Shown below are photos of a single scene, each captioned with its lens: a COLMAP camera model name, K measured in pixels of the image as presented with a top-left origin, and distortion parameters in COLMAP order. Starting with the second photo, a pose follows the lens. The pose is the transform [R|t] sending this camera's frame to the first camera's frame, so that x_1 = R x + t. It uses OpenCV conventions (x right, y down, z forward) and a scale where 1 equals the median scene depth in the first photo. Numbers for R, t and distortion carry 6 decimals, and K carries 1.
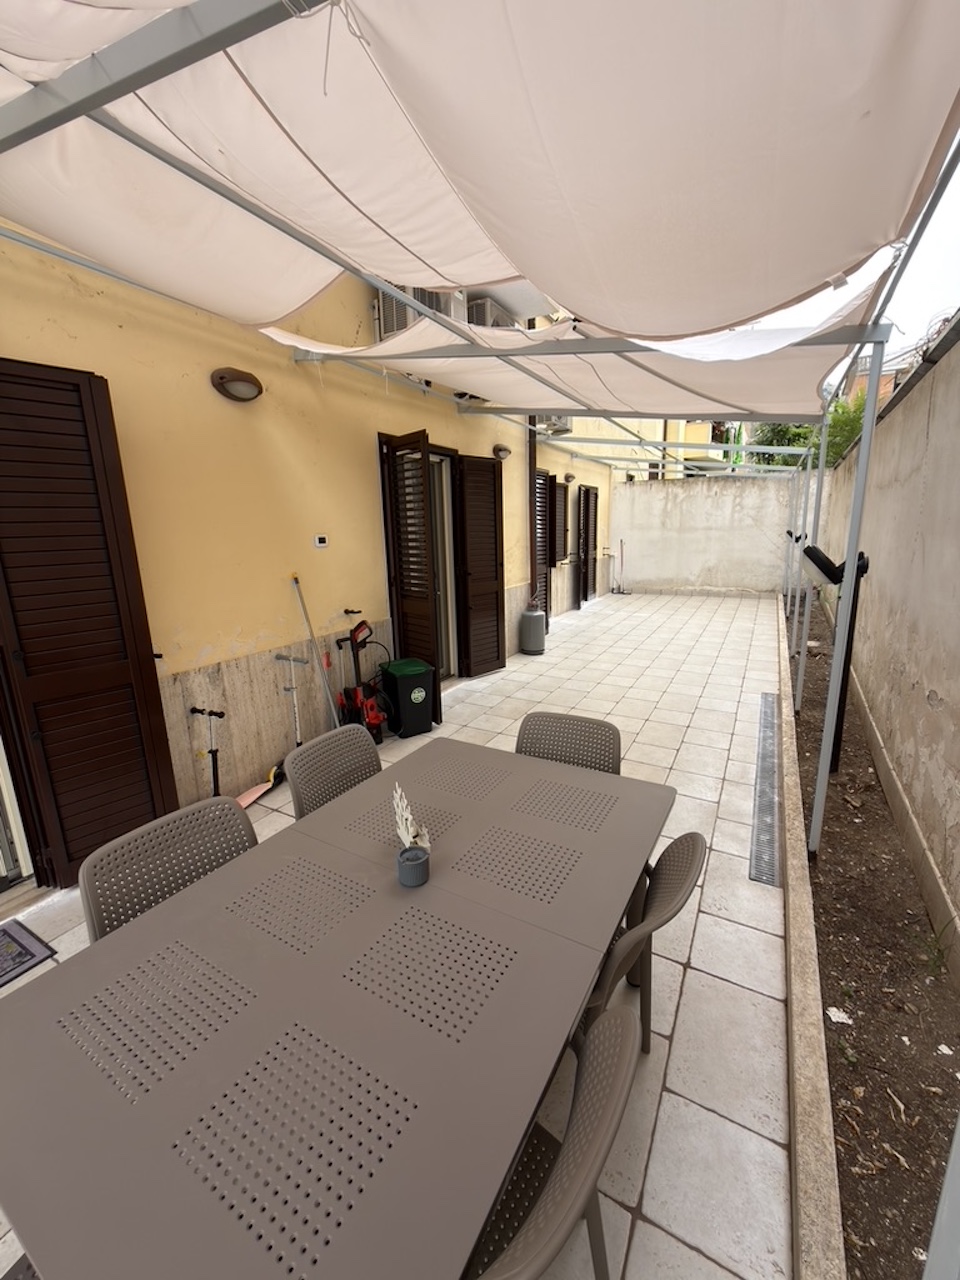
lens RADIAL K [[508.8, 0, 478.3], [0, 508.8, 638.8], [0, 0, 1]] dist [-0.001591, 0.000639]
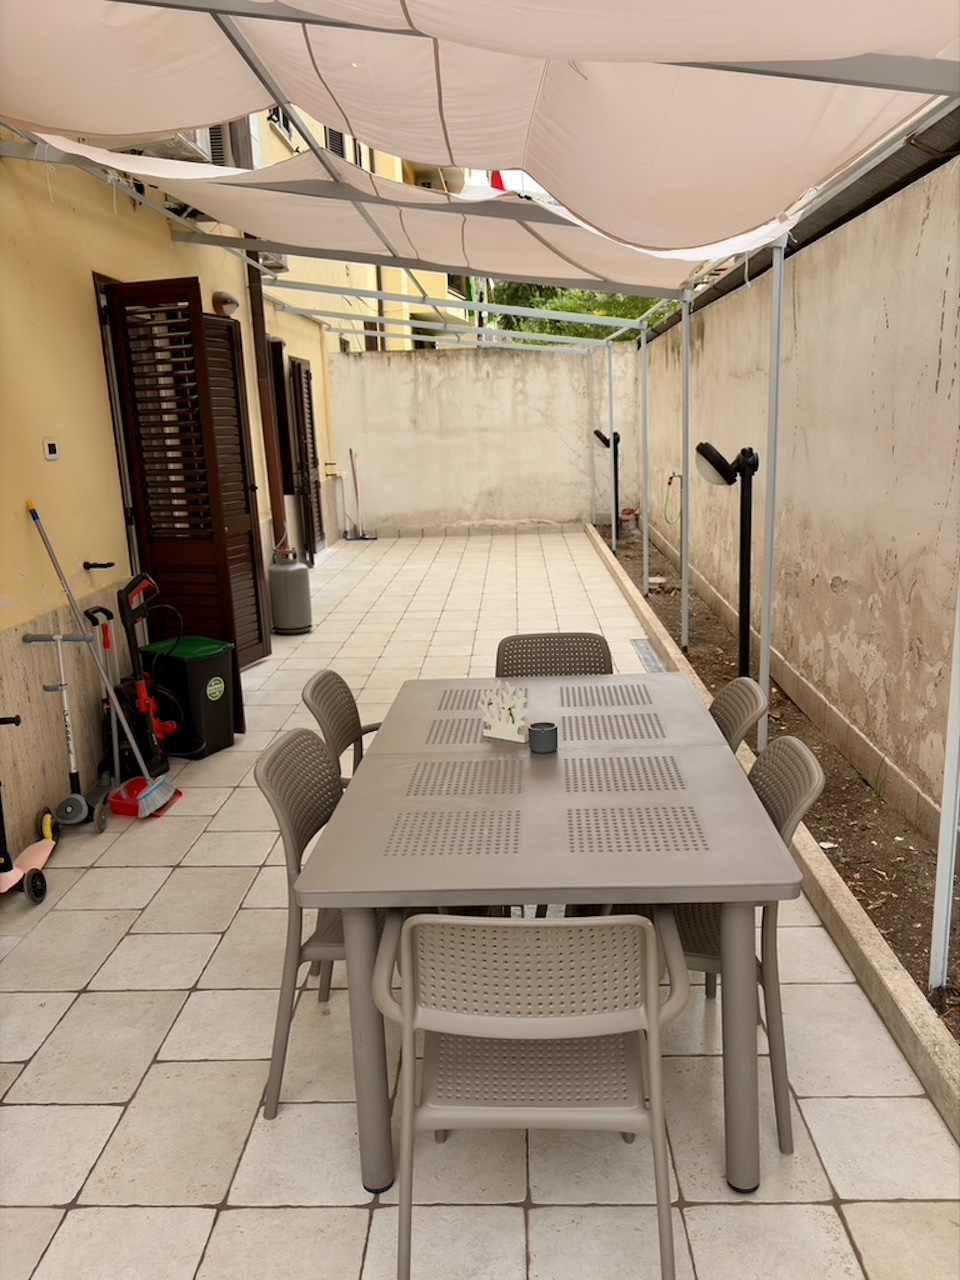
lens RADIAL K [[976.2, 0, 480.0], [0, 976.2, 640.0], [0, 0, 1]] dist [0.014519, -0.000968]
pose [[0.885401, -0.107117, 0.452318, -0.145275], [0.109842, 0.993741, 0.020323, 0.023980], [-0.451664, 0.031690, 0.891625, -0.097667]]
